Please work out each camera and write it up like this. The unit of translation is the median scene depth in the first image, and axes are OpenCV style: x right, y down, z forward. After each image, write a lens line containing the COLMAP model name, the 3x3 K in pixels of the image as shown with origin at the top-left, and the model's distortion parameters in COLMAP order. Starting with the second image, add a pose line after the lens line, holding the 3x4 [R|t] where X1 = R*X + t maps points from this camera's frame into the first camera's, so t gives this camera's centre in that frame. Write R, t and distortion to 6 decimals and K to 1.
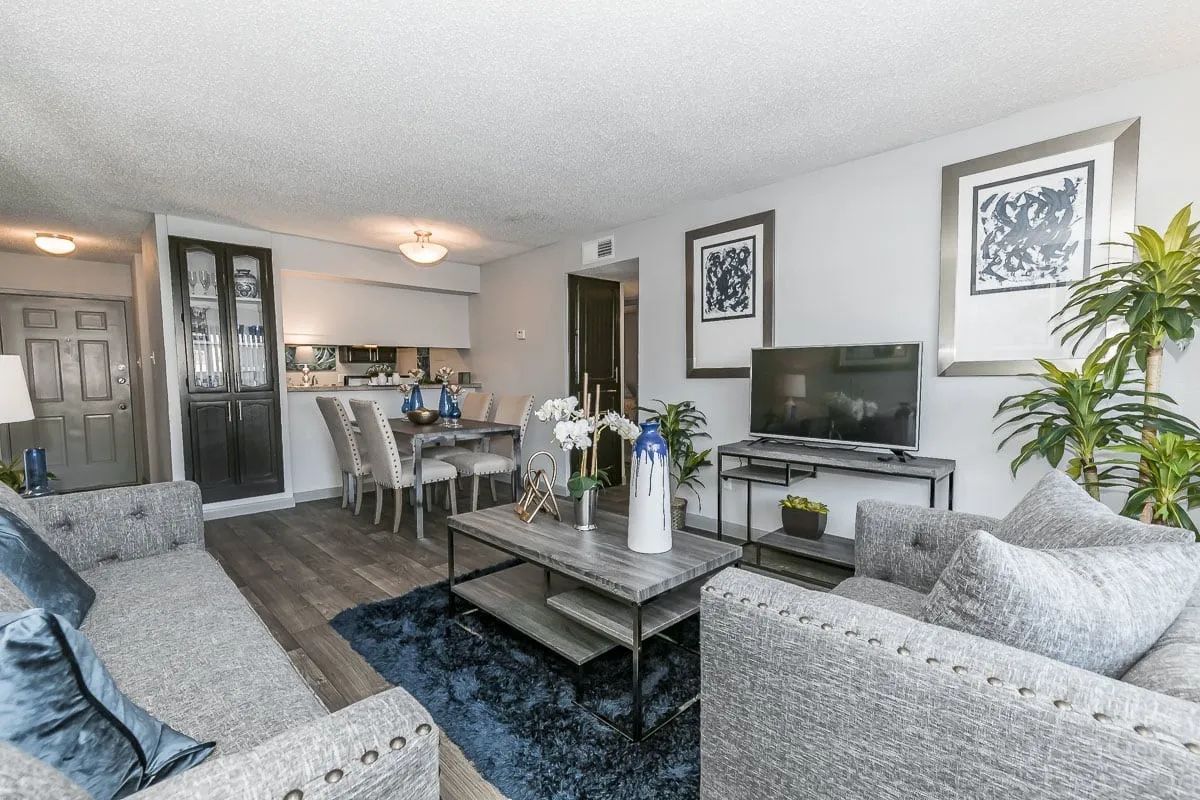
lens RADIAL K [[532.2, 0, 596.5], [0, 532.2, 405.9], [0, 0, 1]] dist [0.013156, -0.000236]
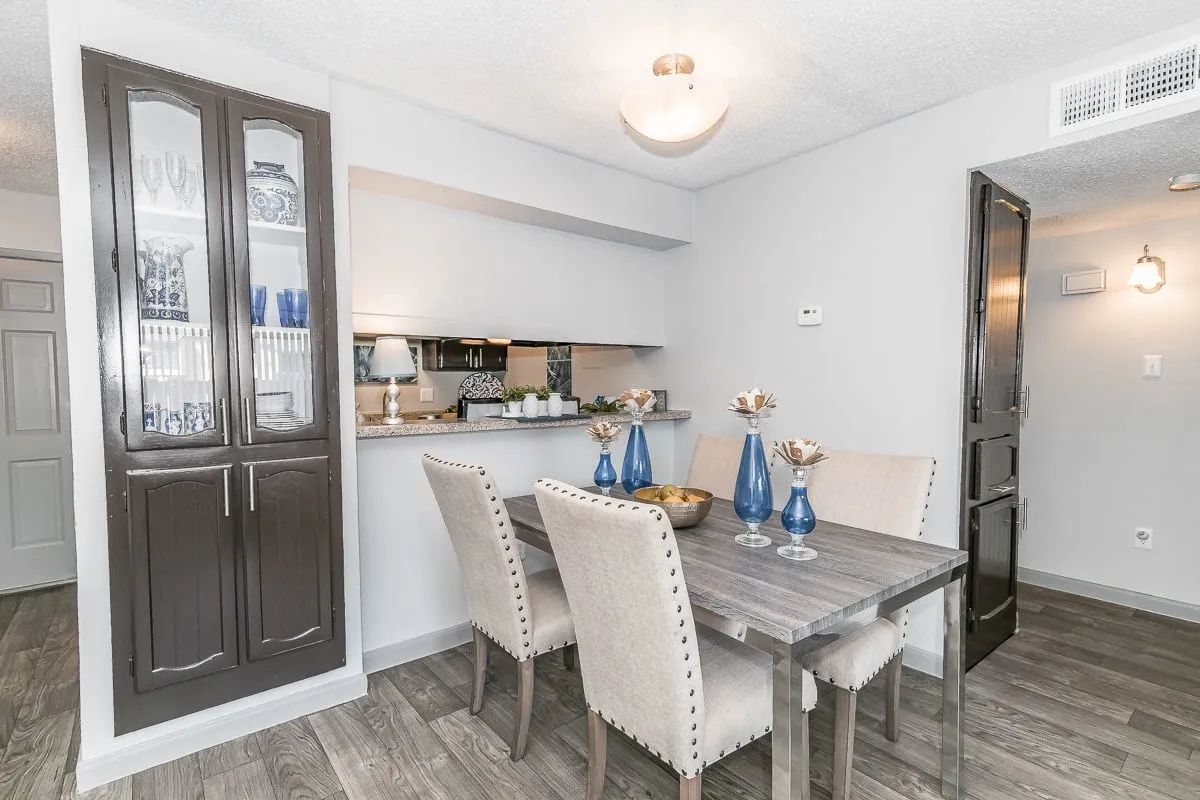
lens RADIAL K [[594.2, 0, 600.8], [0, 594.2, 398.8], [0, 0, 1]] dist [0.031773, 0.000547]
pose [[0.996644, 0.008447, -0.081426, -0.342532], [-0.010735, 0.999559, -0.027701, -0.048931], [0.081156, 0.028483, 0.996294, 0.530680]]
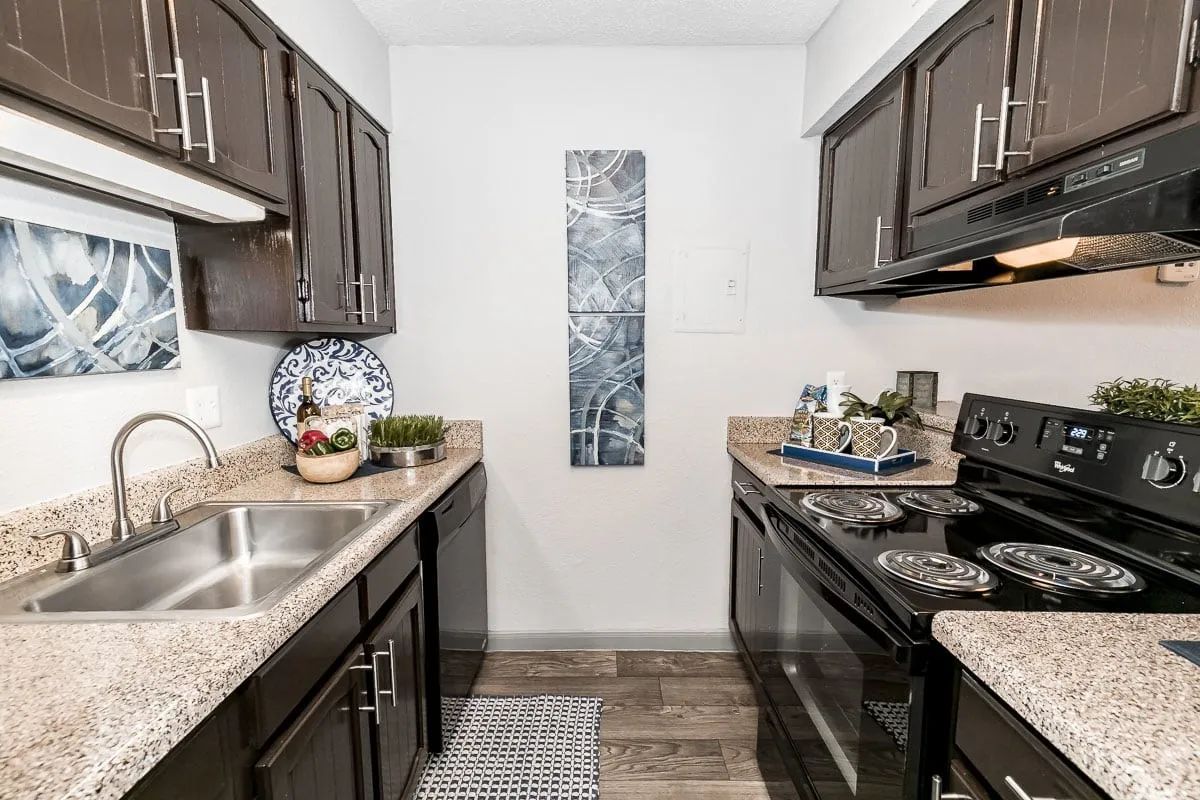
lens RADIAL K [[551.1, 0, 598.6], [0, 551.1, 403.6], [0, 0, 1]] dist [0.019249, -0.001910]
pose [[0.700170, -0.076821, 0.709831, -0.843561], [0.038307, 0.996805, 0.070093, -0.102039], [-0.712947, -0.021885, 0.700876, 1.245918]]
